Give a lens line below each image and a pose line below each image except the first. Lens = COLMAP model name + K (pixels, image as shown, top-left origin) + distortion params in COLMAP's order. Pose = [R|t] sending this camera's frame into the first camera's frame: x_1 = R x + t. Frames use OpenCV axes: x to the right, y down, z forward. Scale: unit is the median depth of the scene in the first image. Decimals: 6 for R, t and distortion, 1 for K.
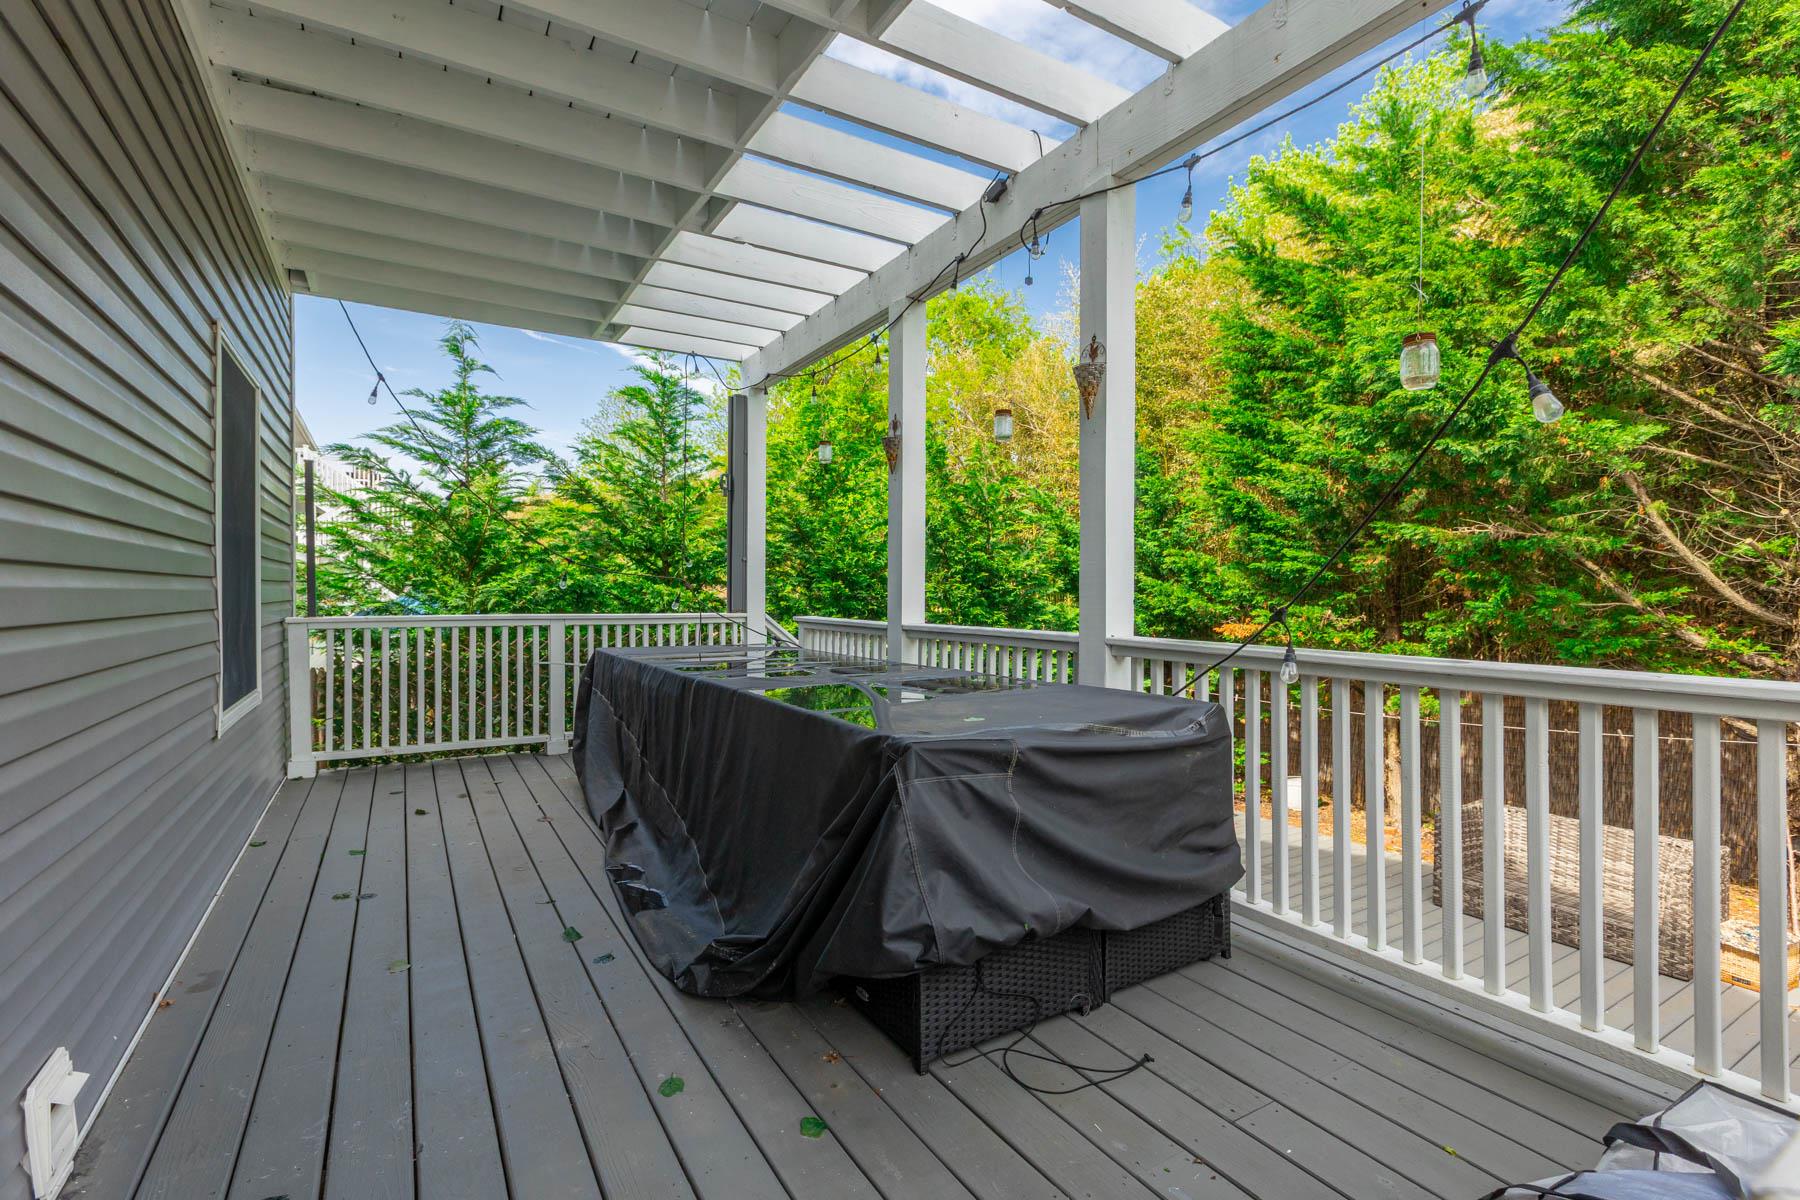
lens RADIAL K [[819.4, 0, 896.4], [0, 819.4, 596.0], [0, 0, 1]] dist [0.003945, 0.000602]
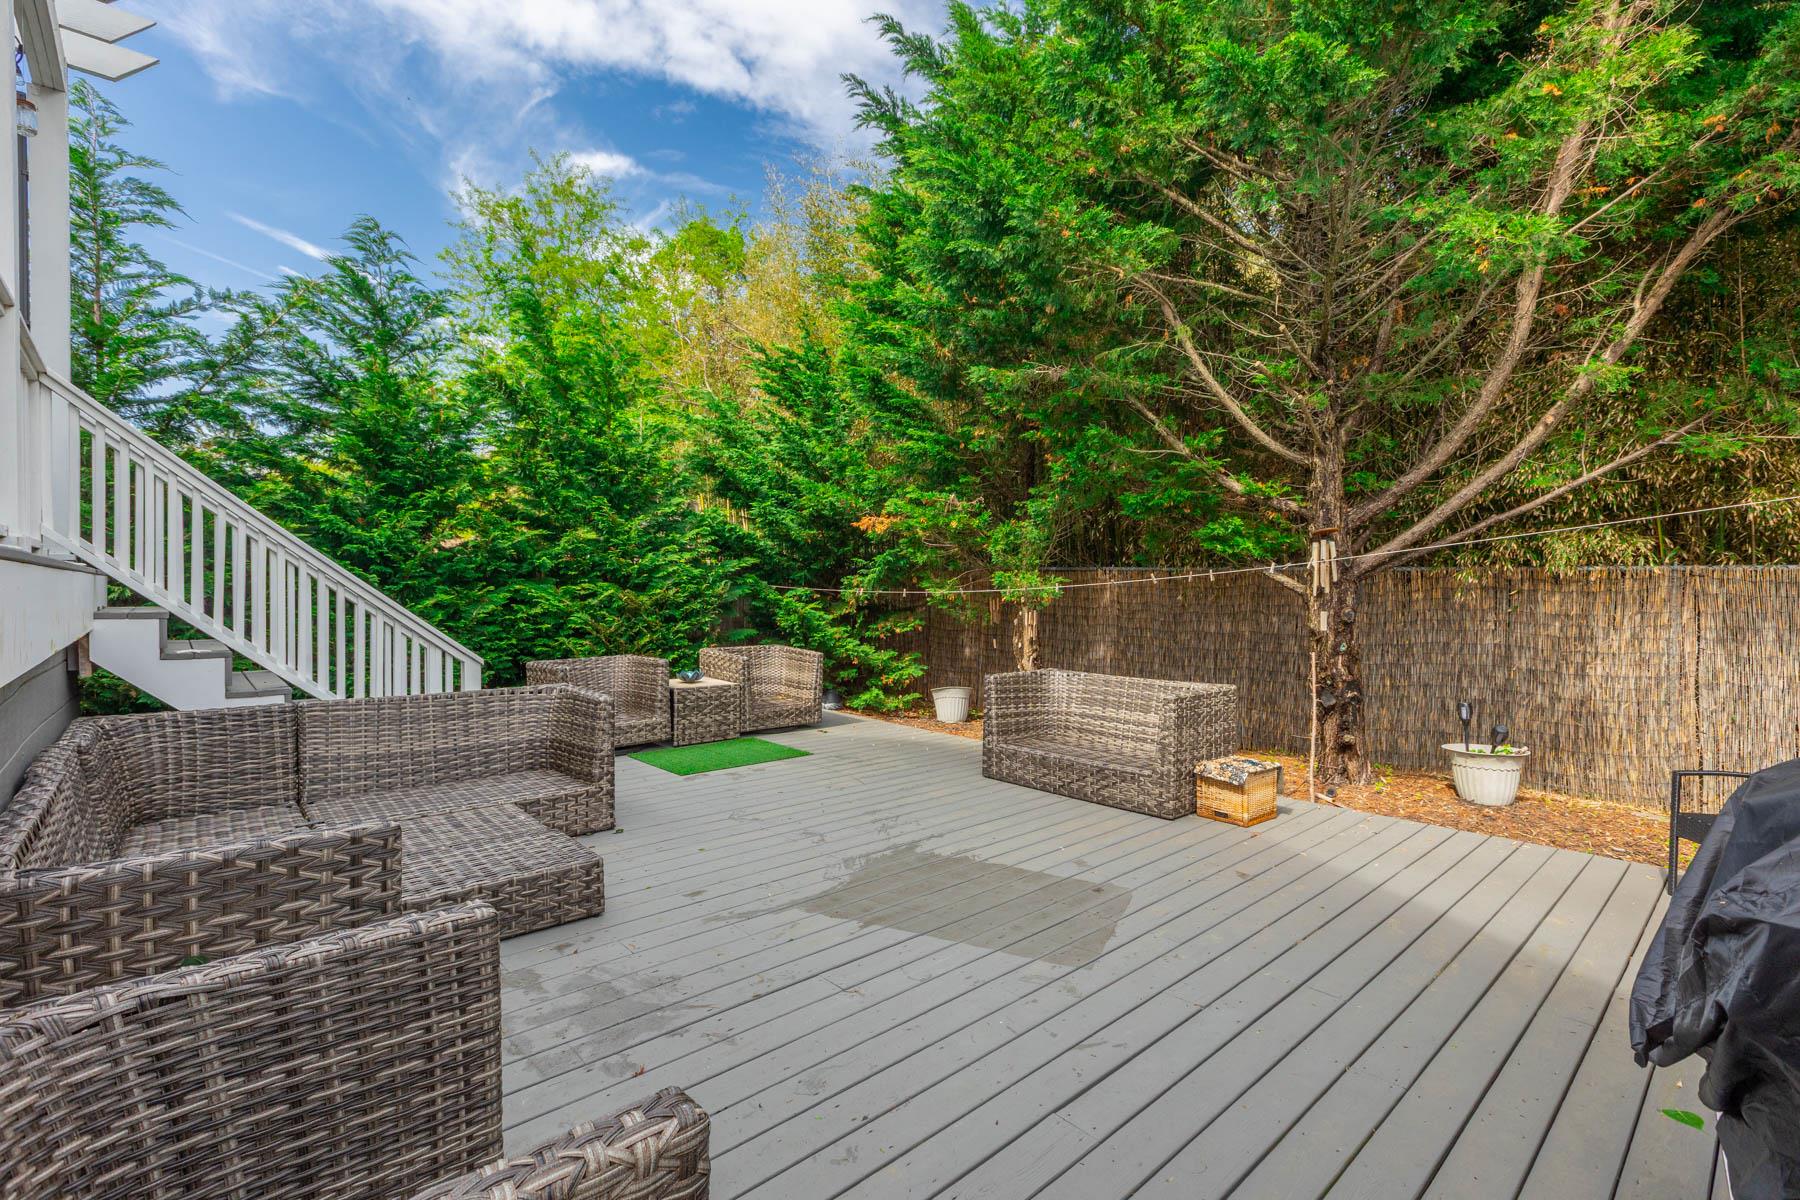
lens RADIAL K [[819.4, 0, 901.9], [0, 819.4, 594.4], [0, 0, 1]] dist [0.003945, 0.000602]
pose [[0.980894, -0.000722, 0.194544, 0.392117], [-0.000612, 0.999977, 0.006796, 0.169199], [-0.194544, -0.006785, 0.980870, 0.129199]]
